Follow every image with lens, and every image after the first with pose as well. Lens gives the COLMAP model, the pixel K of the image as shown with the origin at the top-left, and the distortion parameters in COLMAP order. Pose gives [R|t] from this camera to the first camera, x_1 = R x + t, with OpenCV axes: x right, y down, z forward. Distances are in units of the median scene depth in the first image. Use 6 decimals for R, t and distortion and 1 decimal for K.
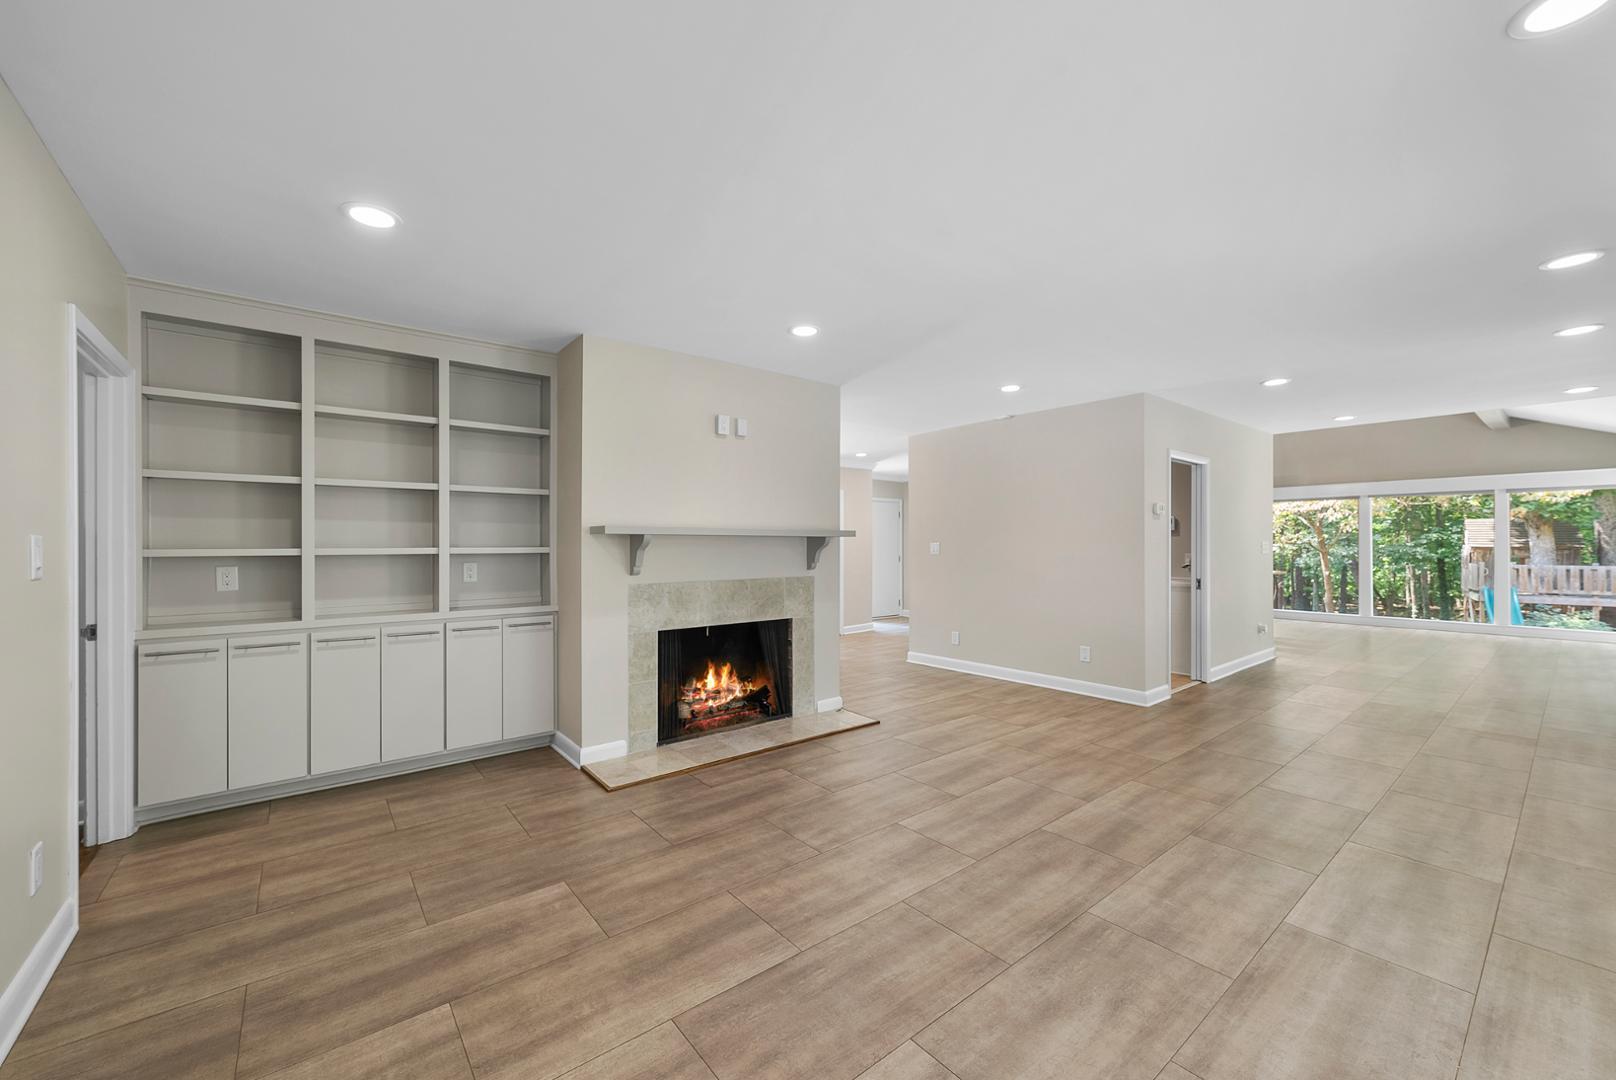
lens RADIAL K [[628.2, 0, 807.7], [0, 628.2, 546.2], [0, 0, 1]] dist [0.001026, 0.000088]
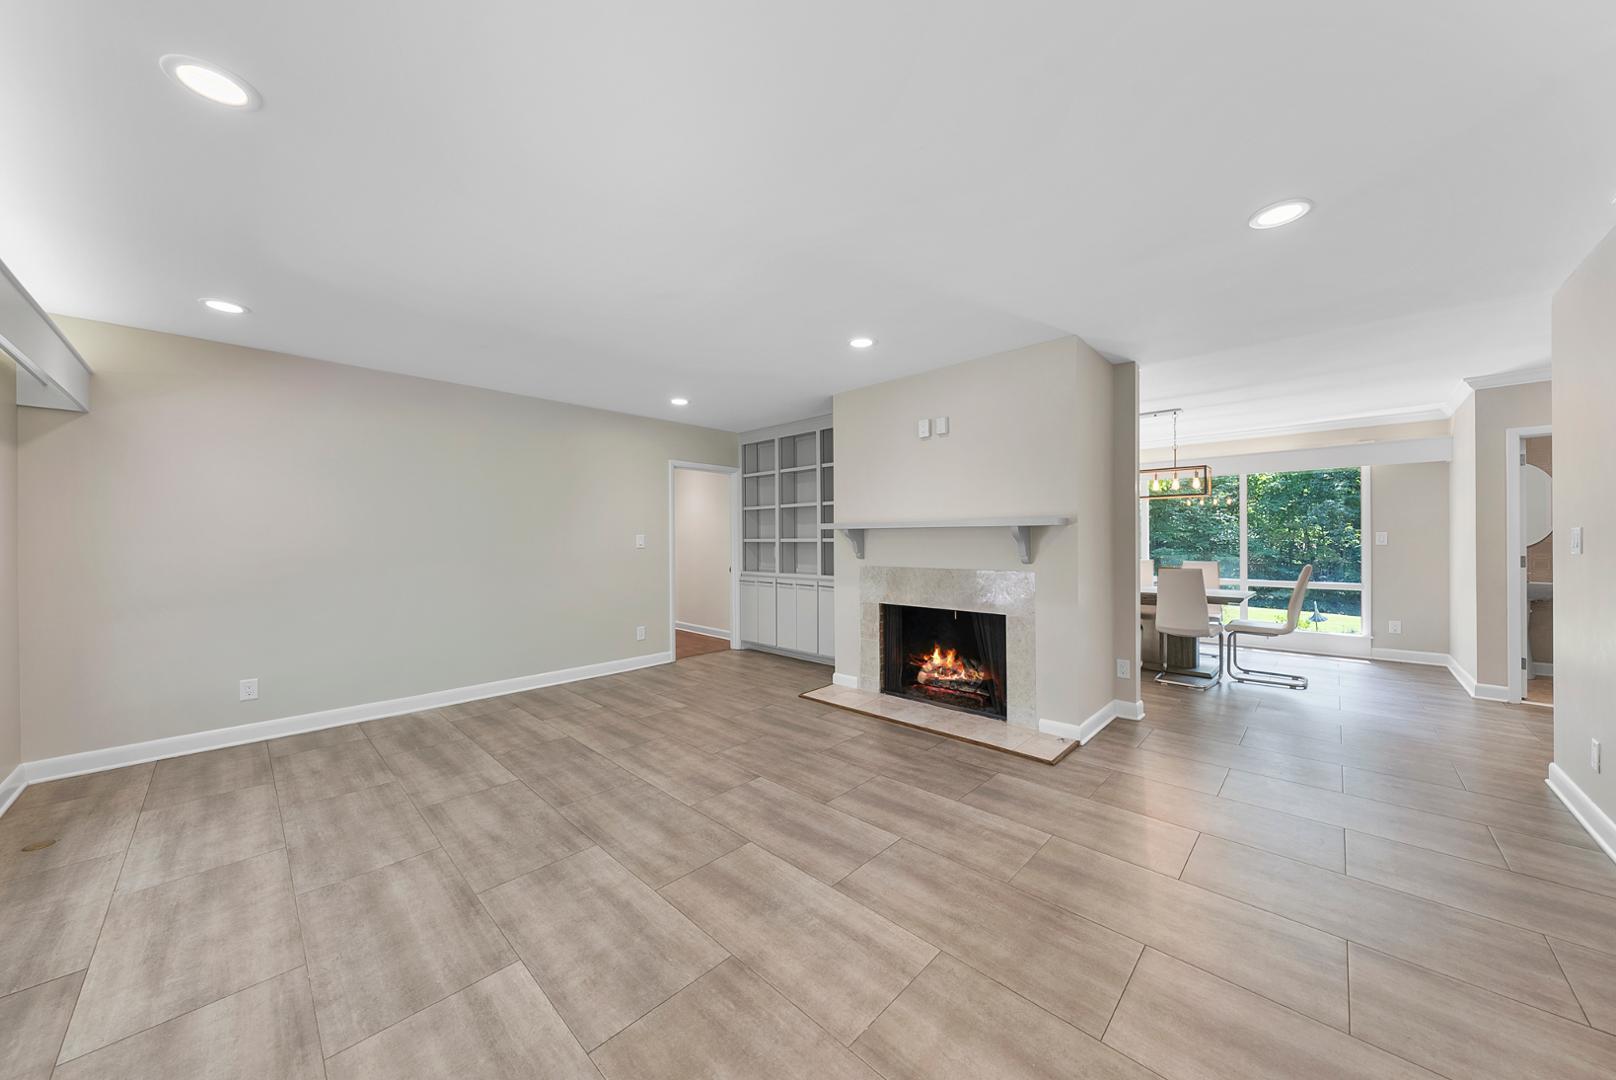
lens RADIAL K [[551.2, 0, 811.8], [0, 551.2, 538.3], [0, 0, 1]] dist [-0.002554, -0.000073]
pose [[0.133744, 0.001770, -0.991014, 1.142852], [0.004806, 0.999985, 0.002435, -0.001824], [0.991004, -0.005088, 0.133734, 0.944137]]
